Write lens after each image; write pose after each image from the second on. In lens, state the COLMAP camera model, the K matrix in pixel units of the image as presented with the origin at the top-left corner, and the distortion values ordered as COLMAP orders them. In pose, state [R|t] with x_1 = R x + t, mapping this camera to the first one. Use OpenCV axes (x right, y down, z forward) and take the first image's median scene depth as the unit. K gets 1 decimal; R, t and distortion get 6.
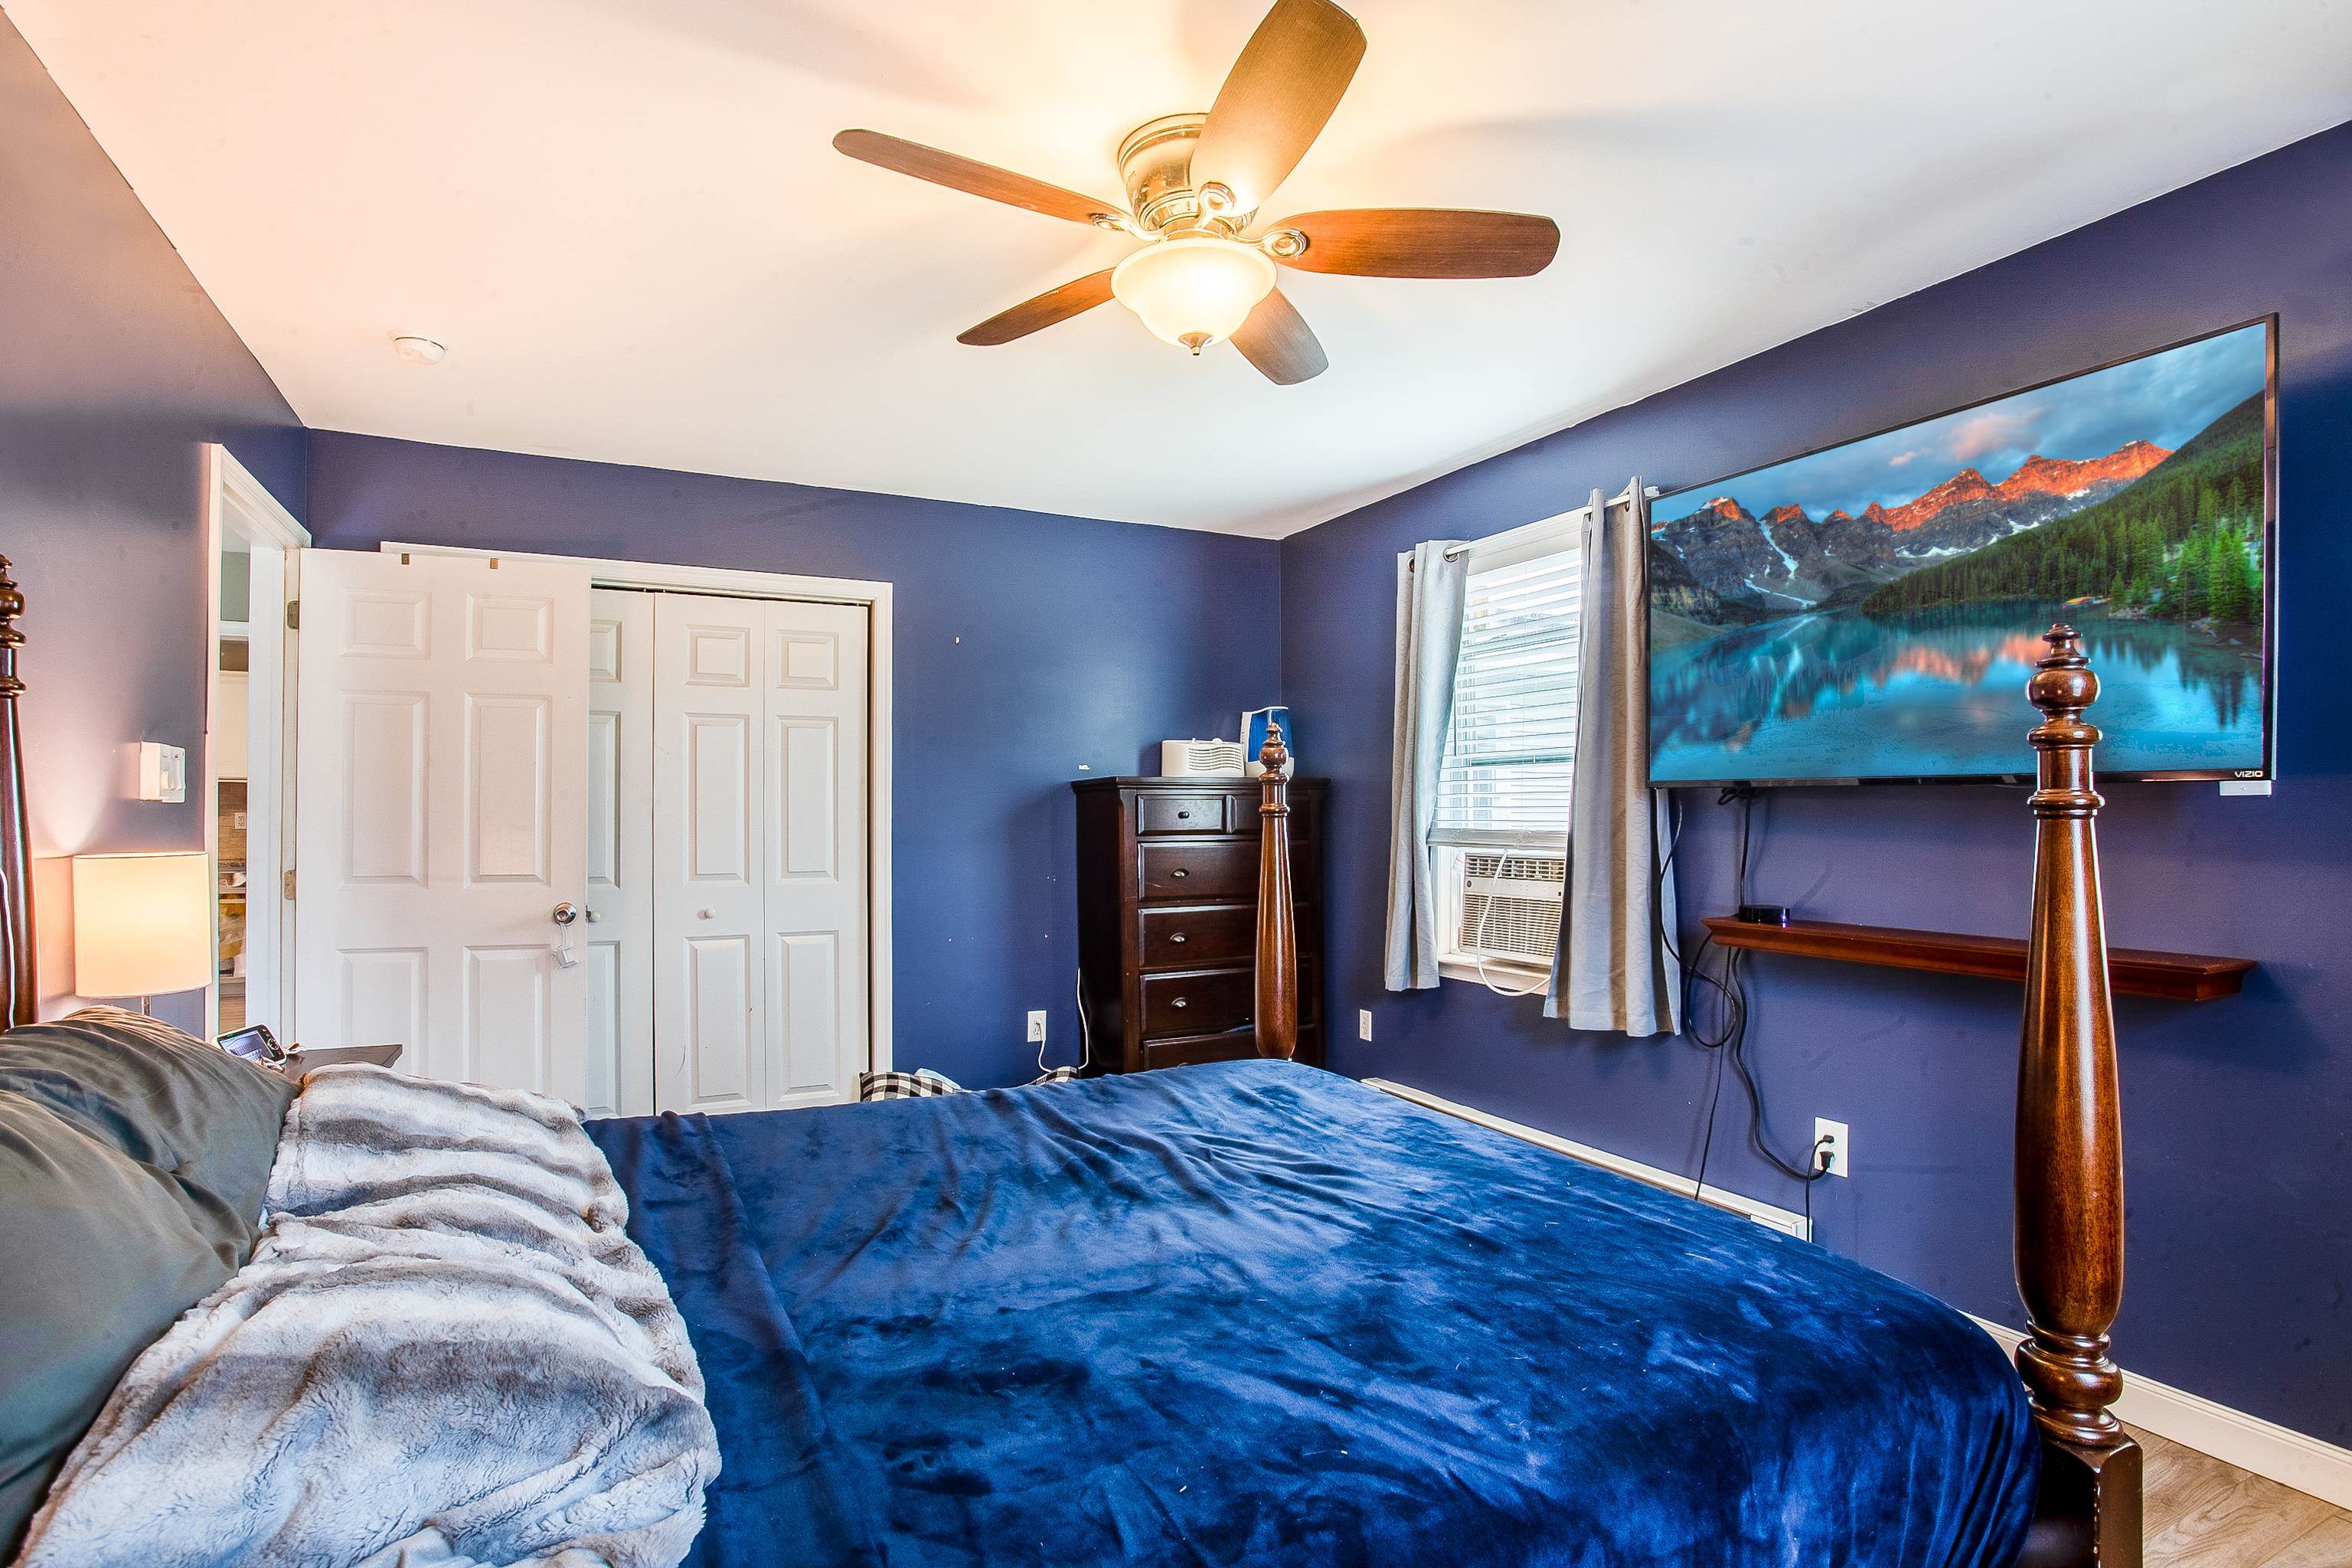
lens RADIAL K [[1162.1, 0, 1178.2], [0, 1162.1, 805.5], [0, 0, 1]] dist [-0.056600, 0.013481]
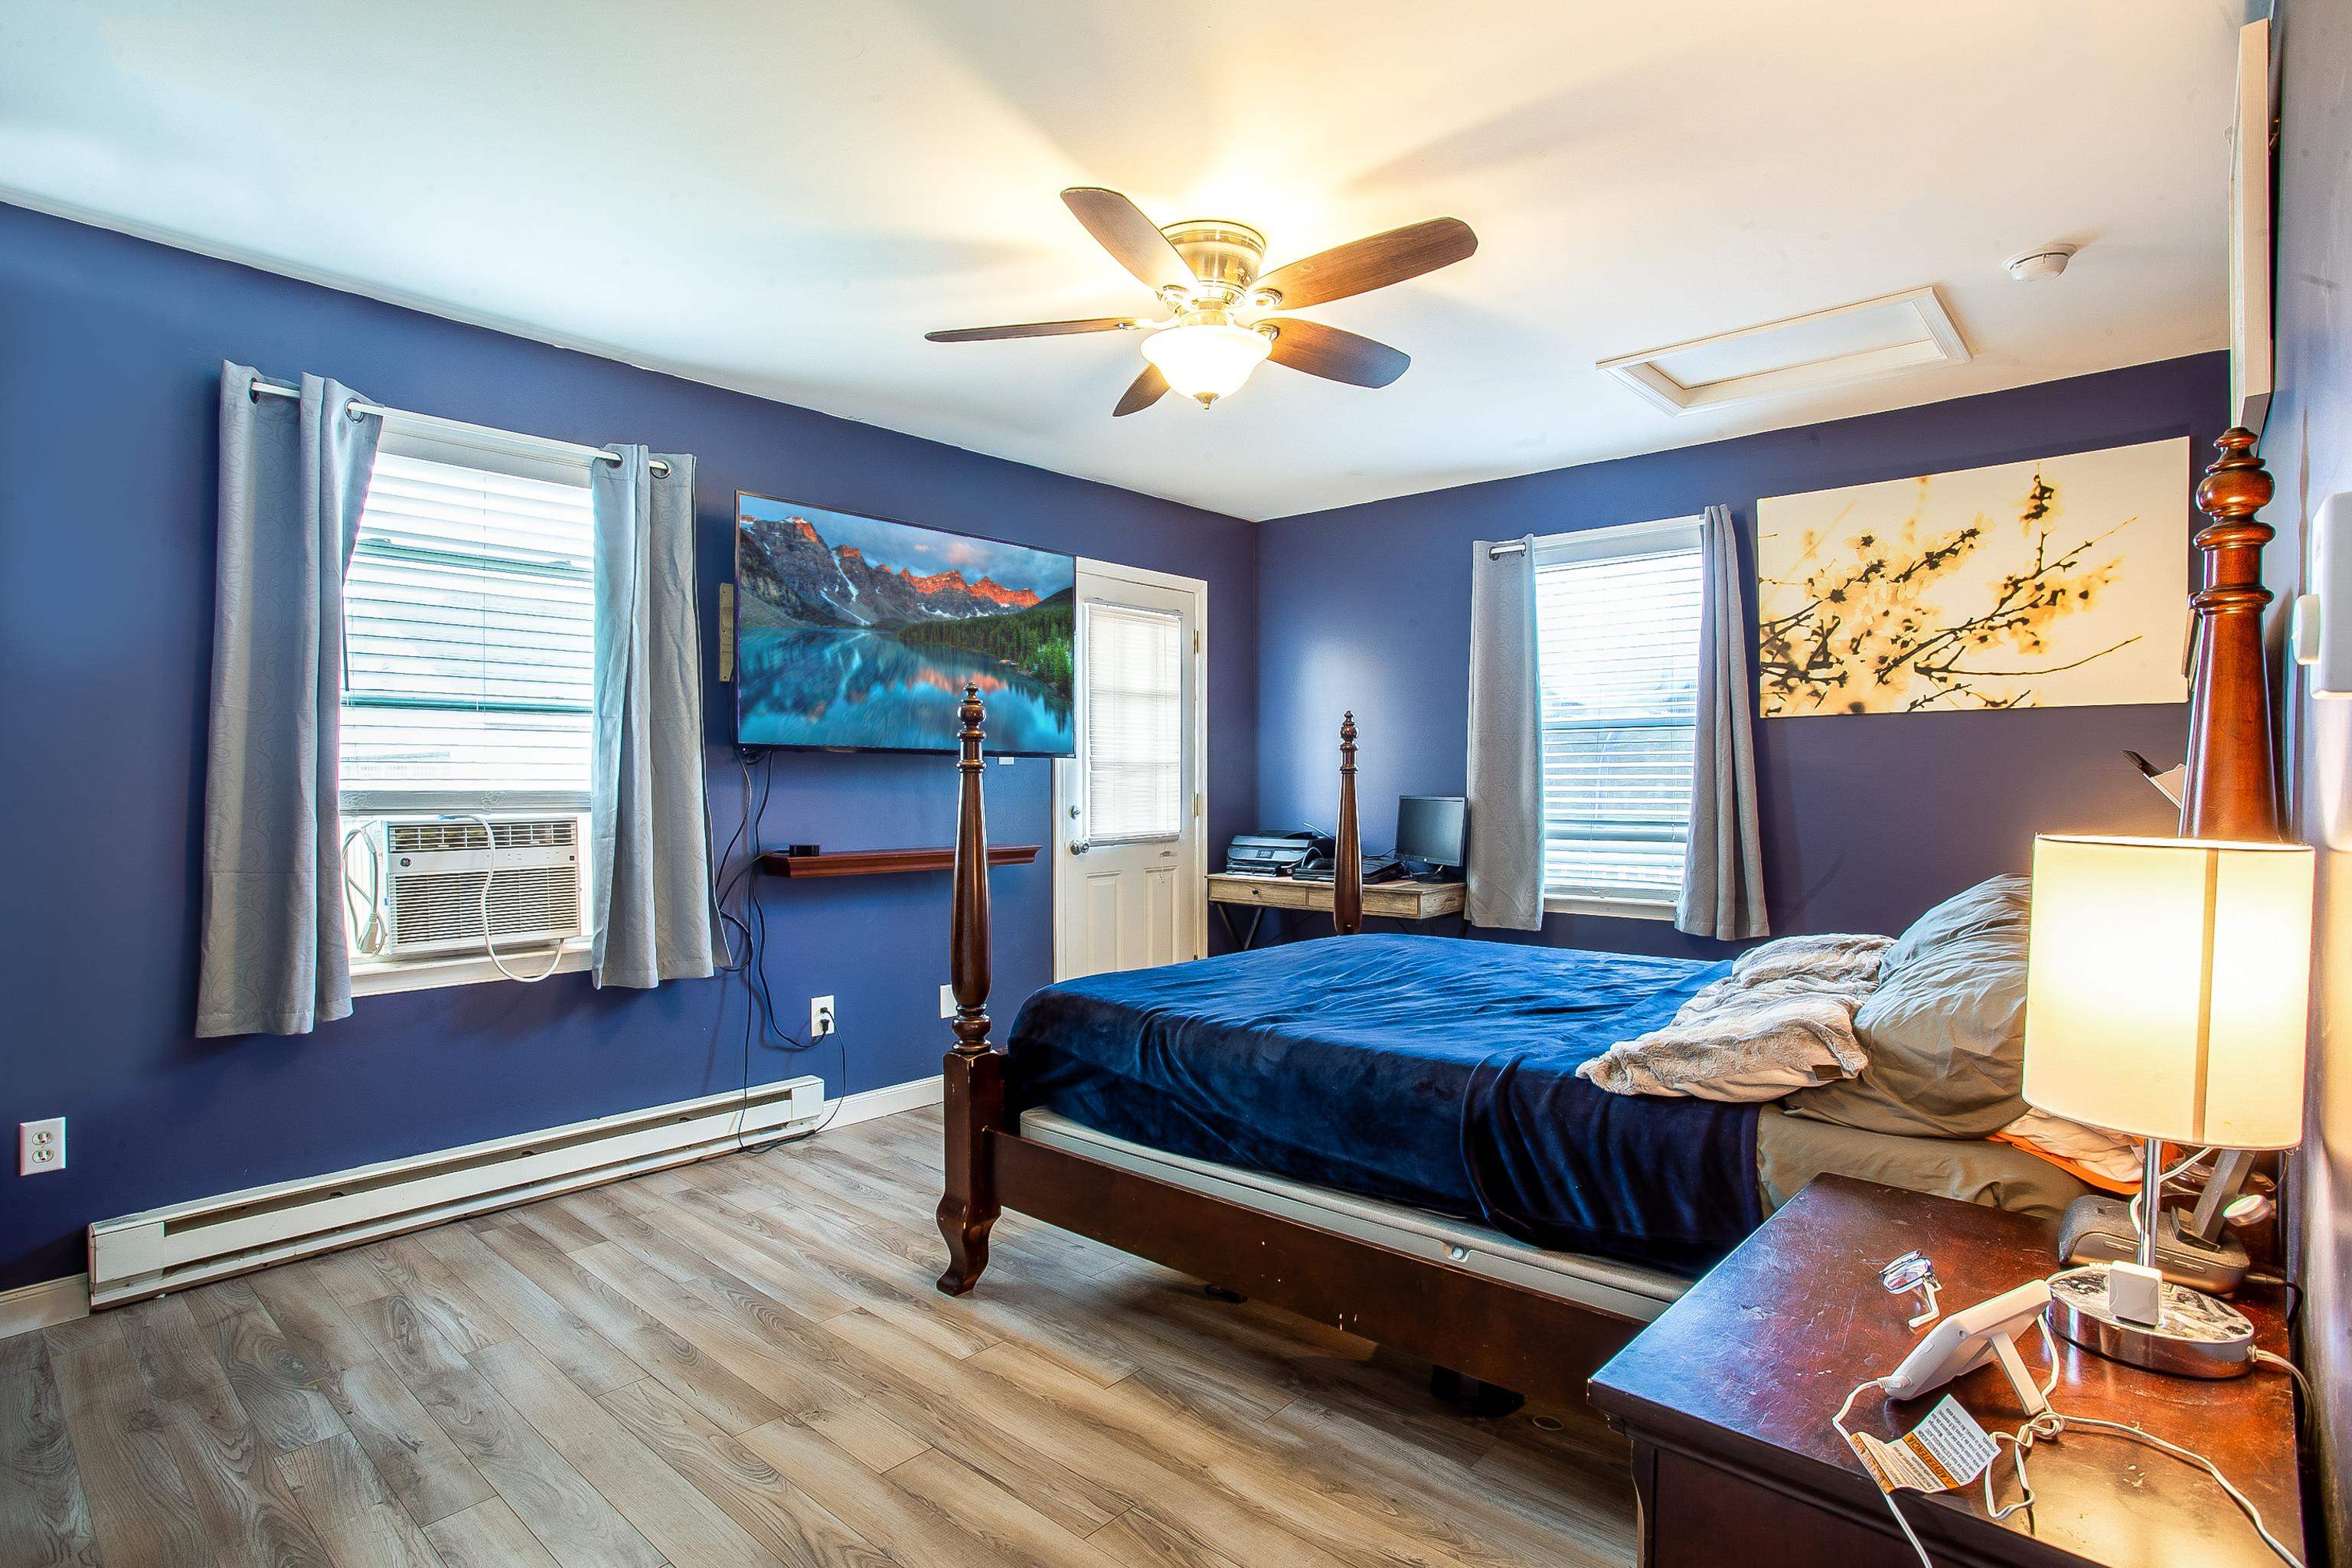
lens RADIAL K [[1162.1, 0, 1174.5], [0, 1162.1, 786.7], [0, 0, 1]] dist [-0.056600, 0.013481]
pose [[-0.375830, 0.006191, 0.926668, -0.908196], [0.004324, 0.999979, -0.004927, 0.034549], [-0.926678, 0.002155, -0.375849, 1.175289]]
